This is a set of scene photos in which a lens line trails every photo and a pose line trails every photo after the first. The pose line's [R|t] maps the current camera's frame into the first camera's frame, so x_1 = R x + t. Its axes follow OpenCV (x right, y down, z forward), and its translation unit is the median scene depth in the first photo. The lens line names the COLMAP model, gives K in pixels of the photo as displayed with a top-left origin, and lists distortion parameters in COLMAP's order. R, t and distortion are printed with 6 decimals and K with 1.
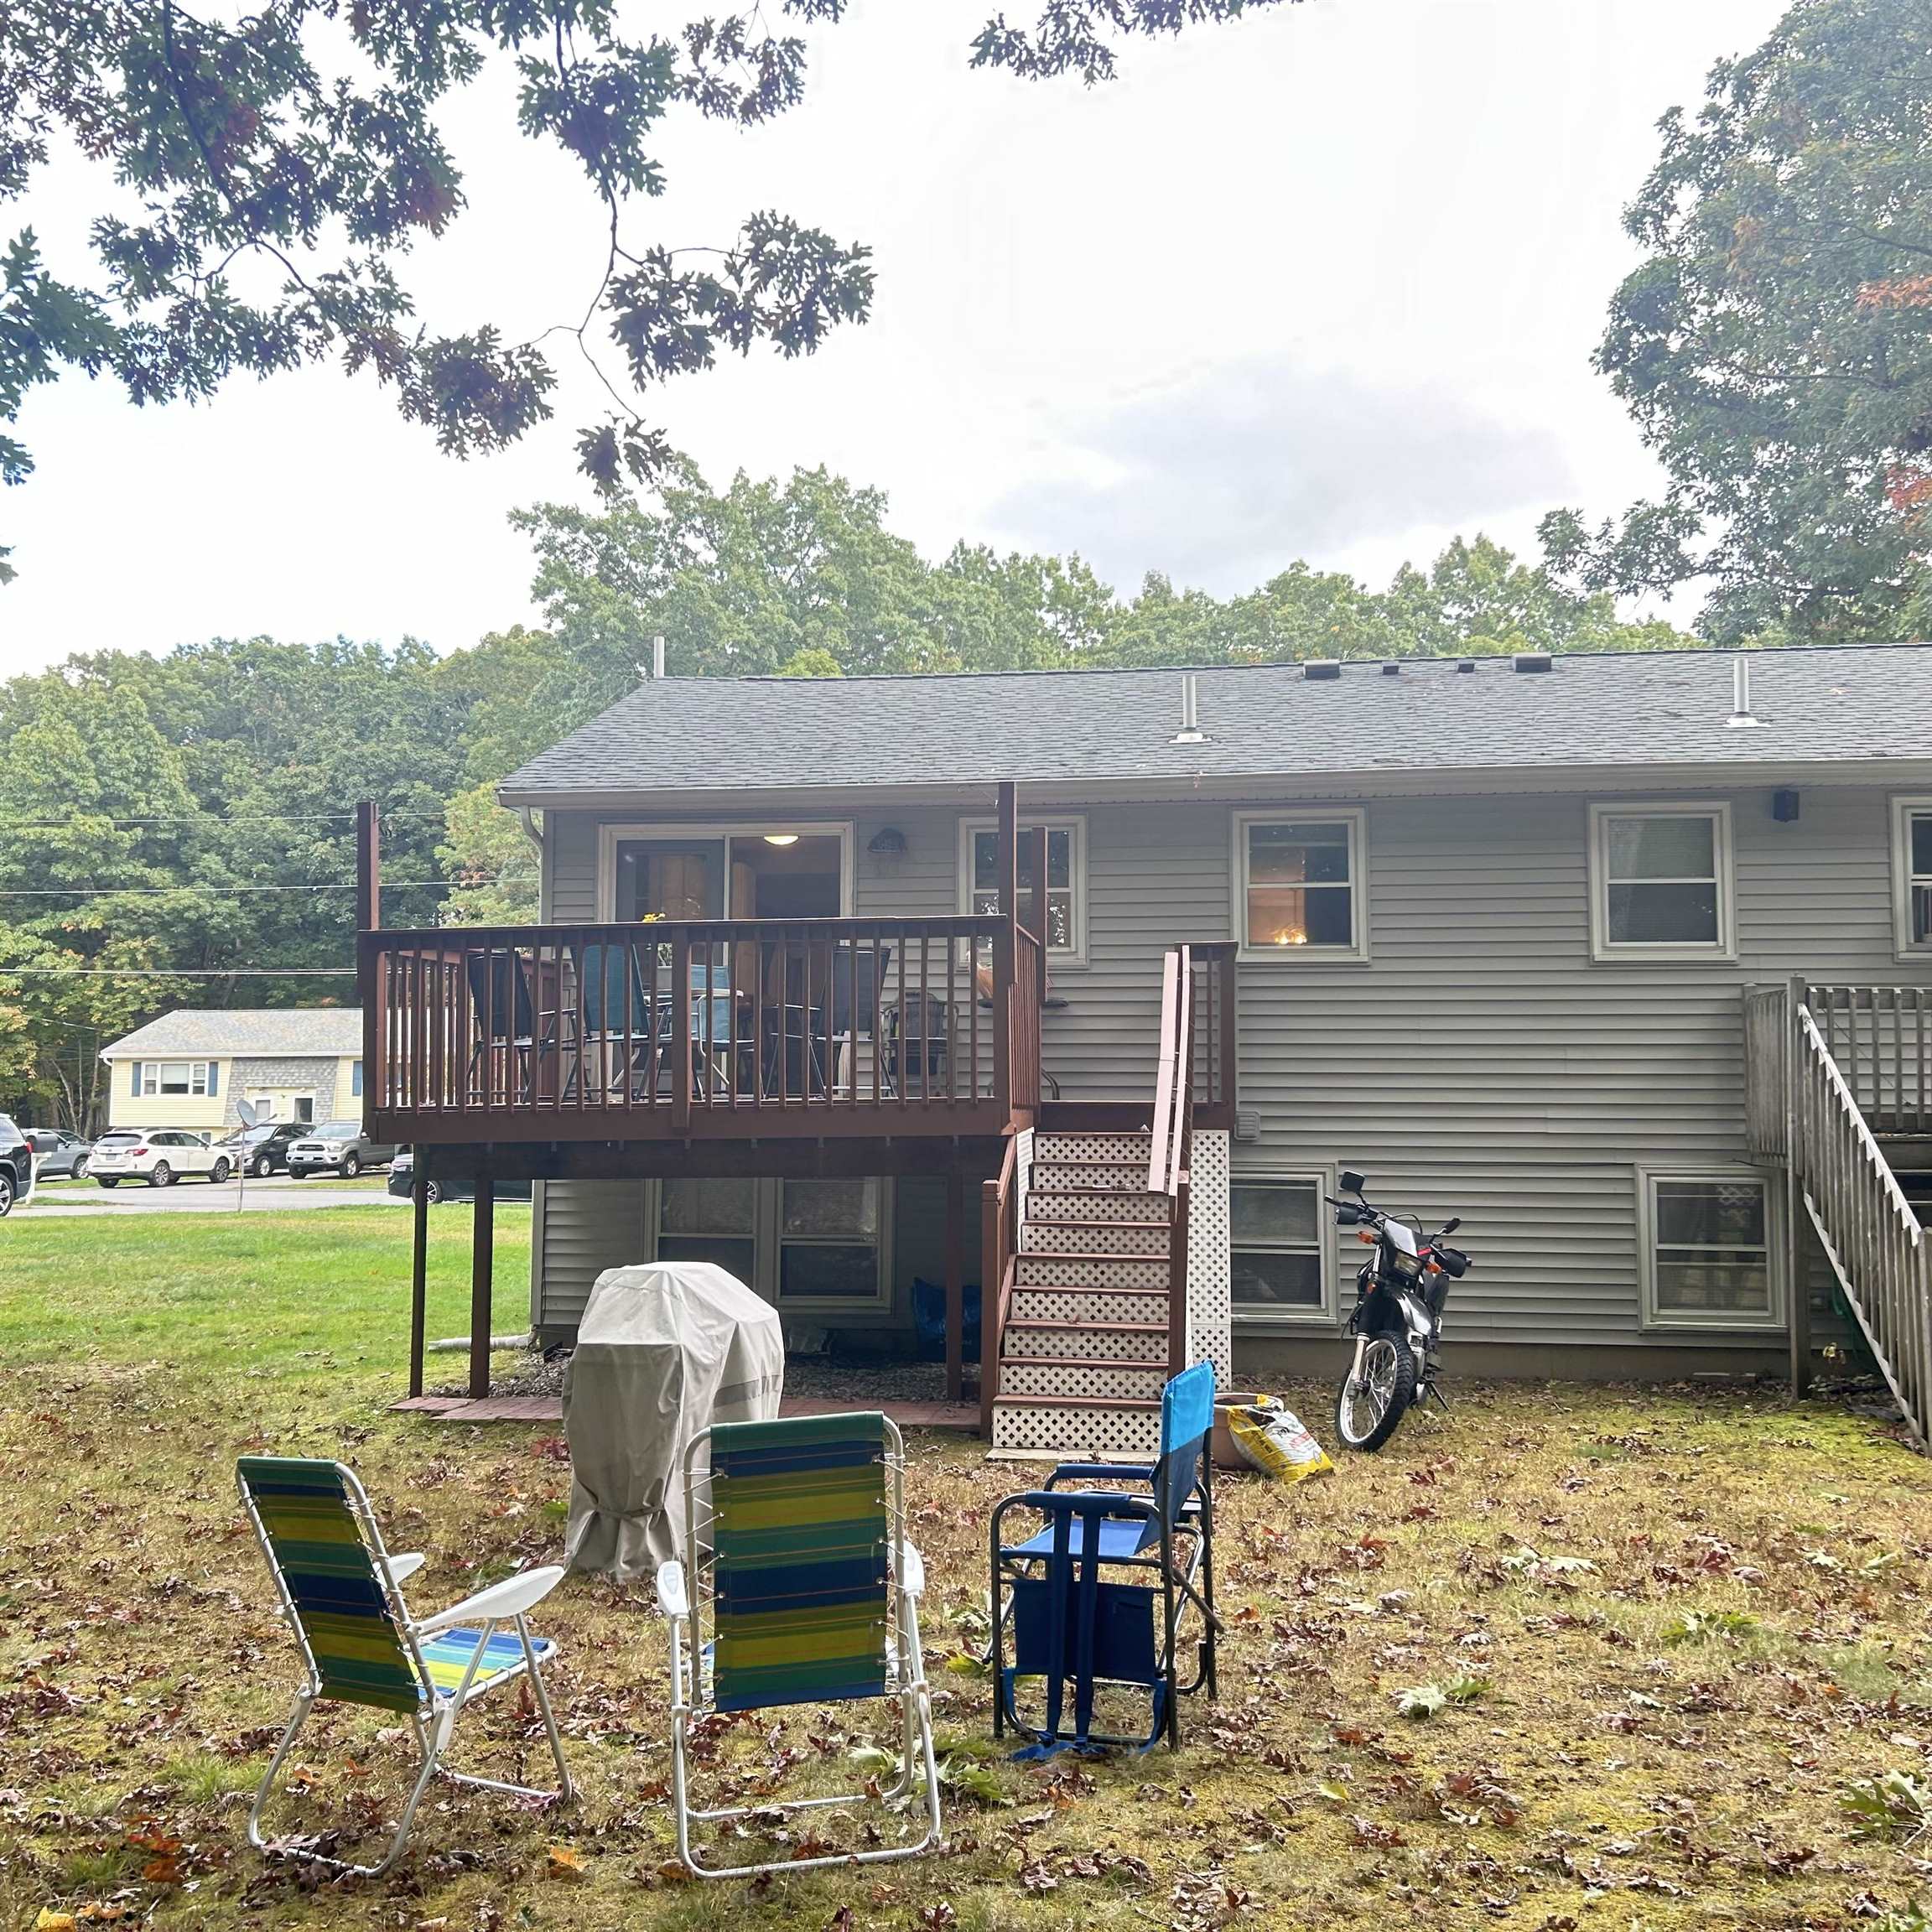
lens RADIAL K [[1955.6, 0, 966.0], [0, 1955.6, 966.0], [0, 0, 1]] dist [0.053338, -0.061005]
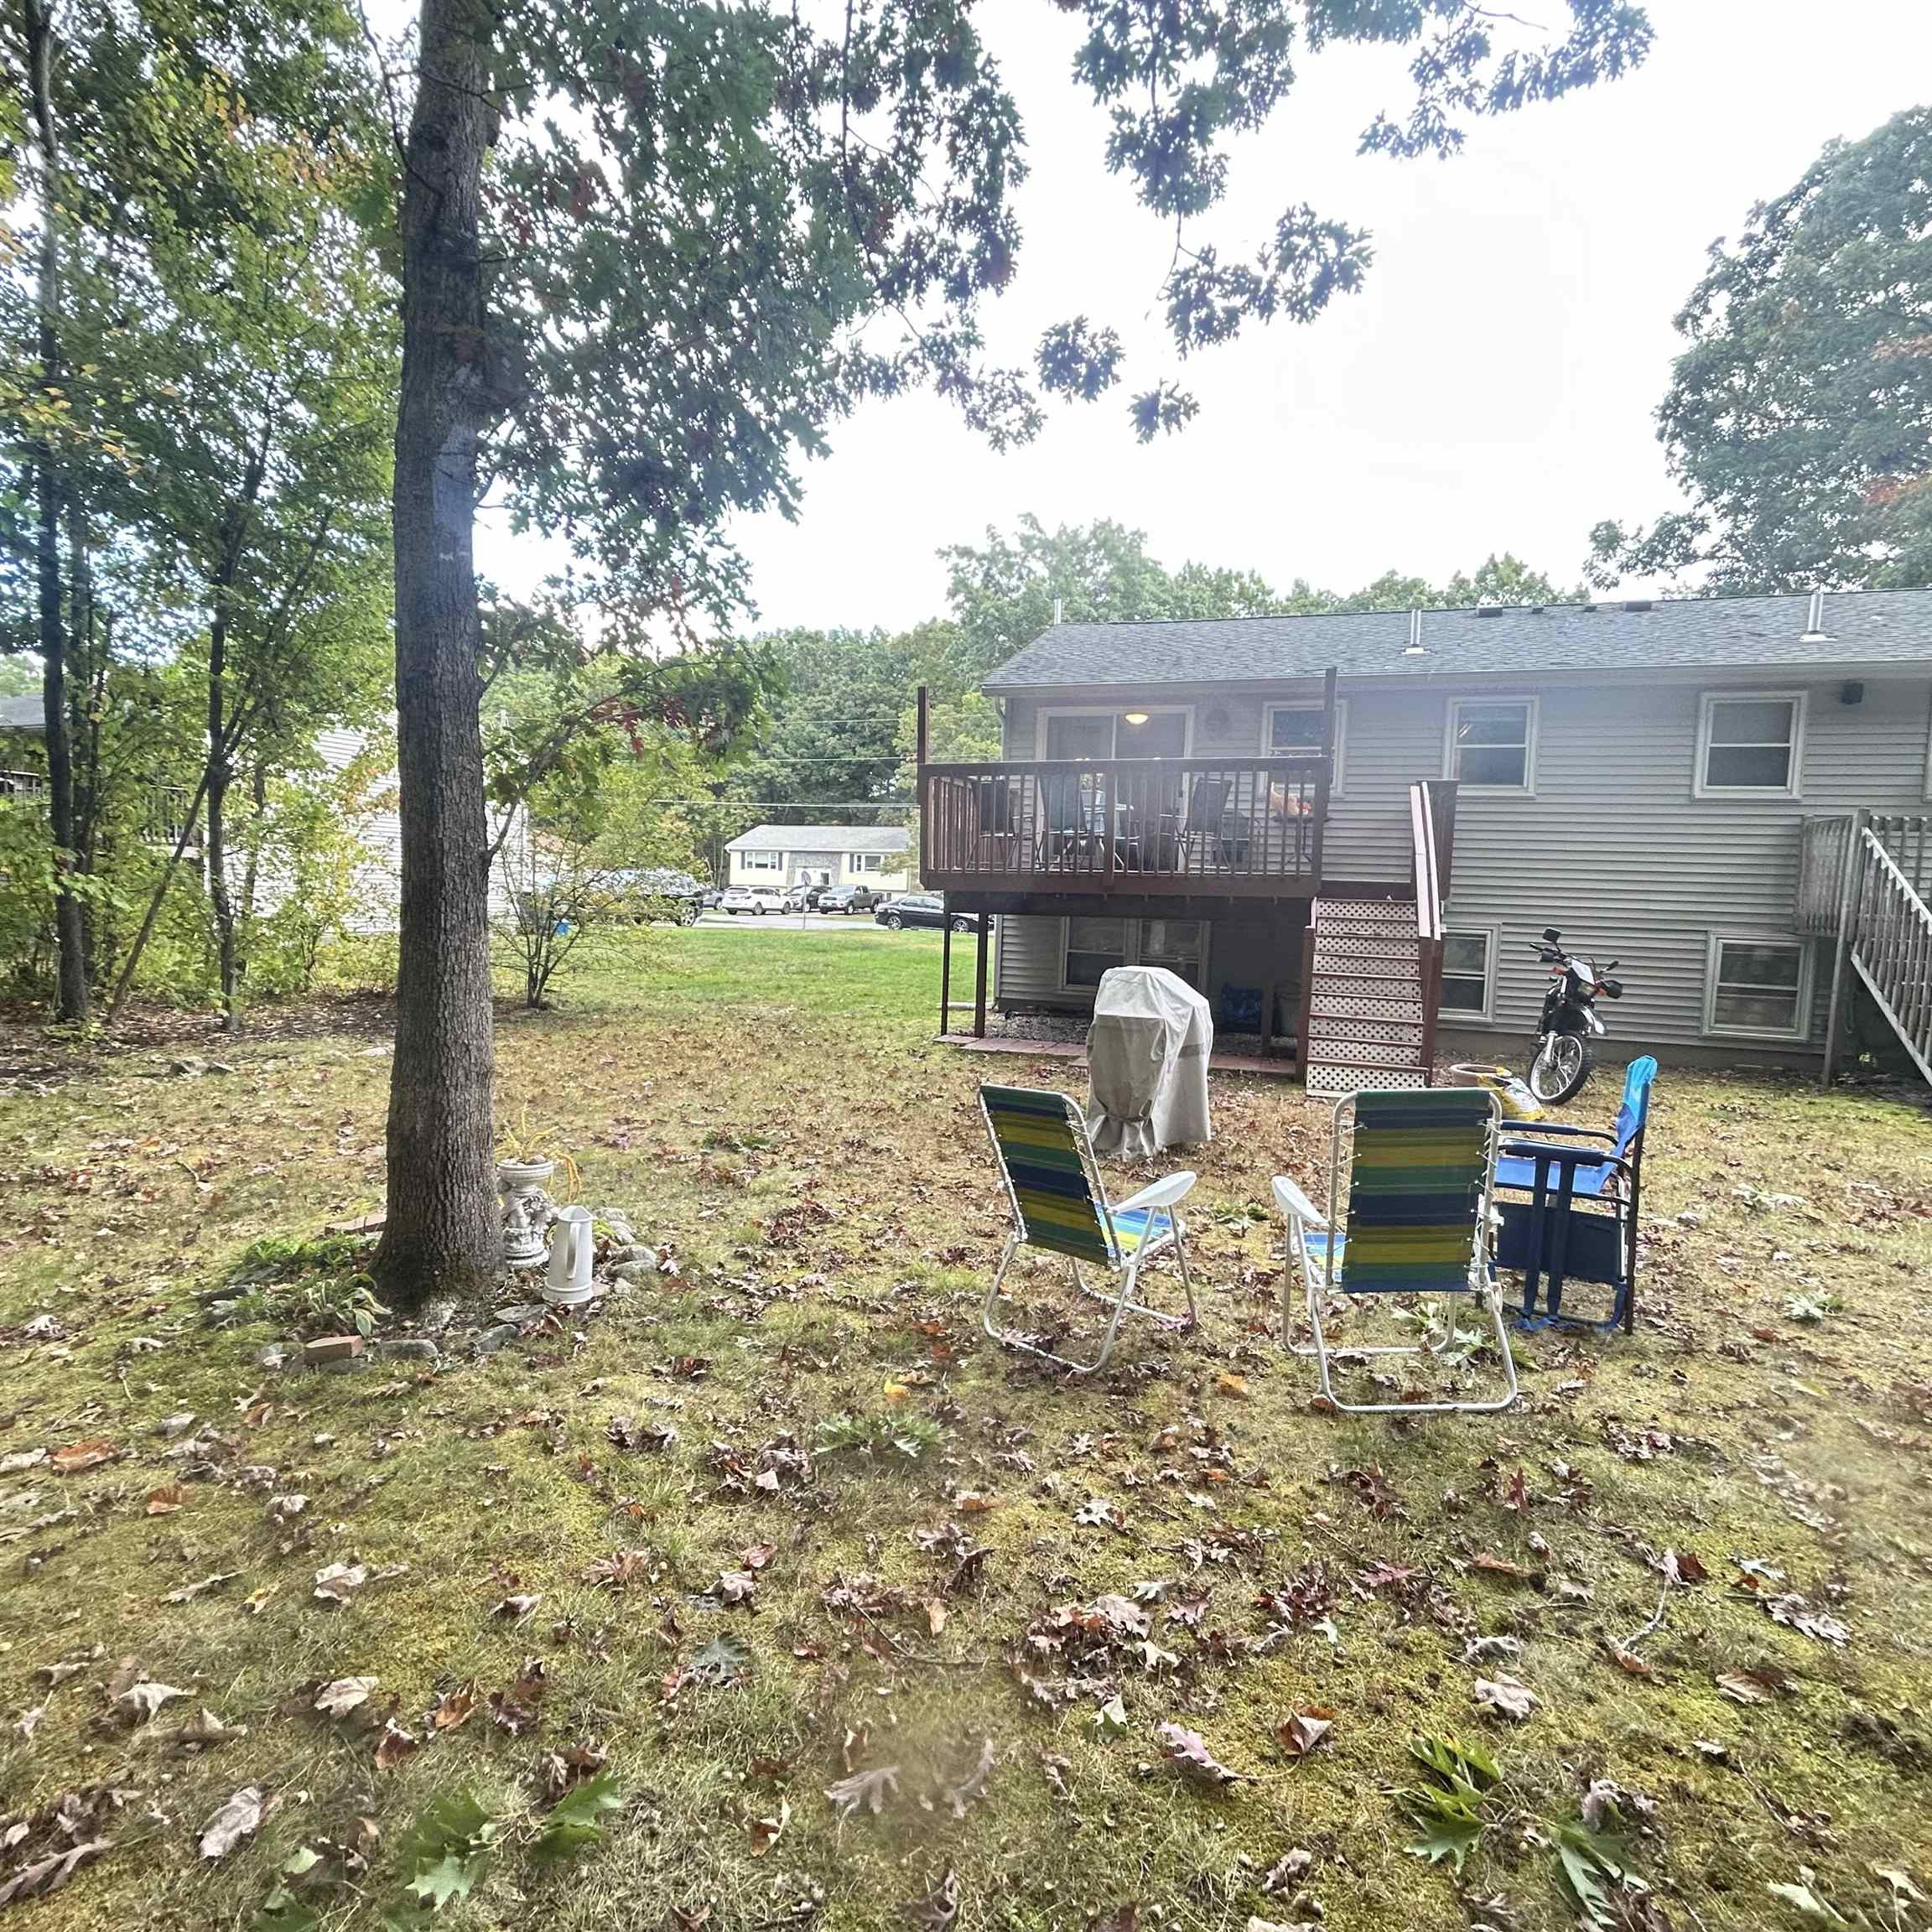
lens RADIAL K [[1058.3, 0, 974.2], [0, 1058.3, 966.9], [0, 0, 1]] dist [-0.004281, -0.000294]
pose [[0.983358, 0.045566, -0.175870, -0.102483], [-0.019180, 0.988664, 0.148912, 0.019935], [0.180662, -0.143061, 0.973085, 0.106569]]
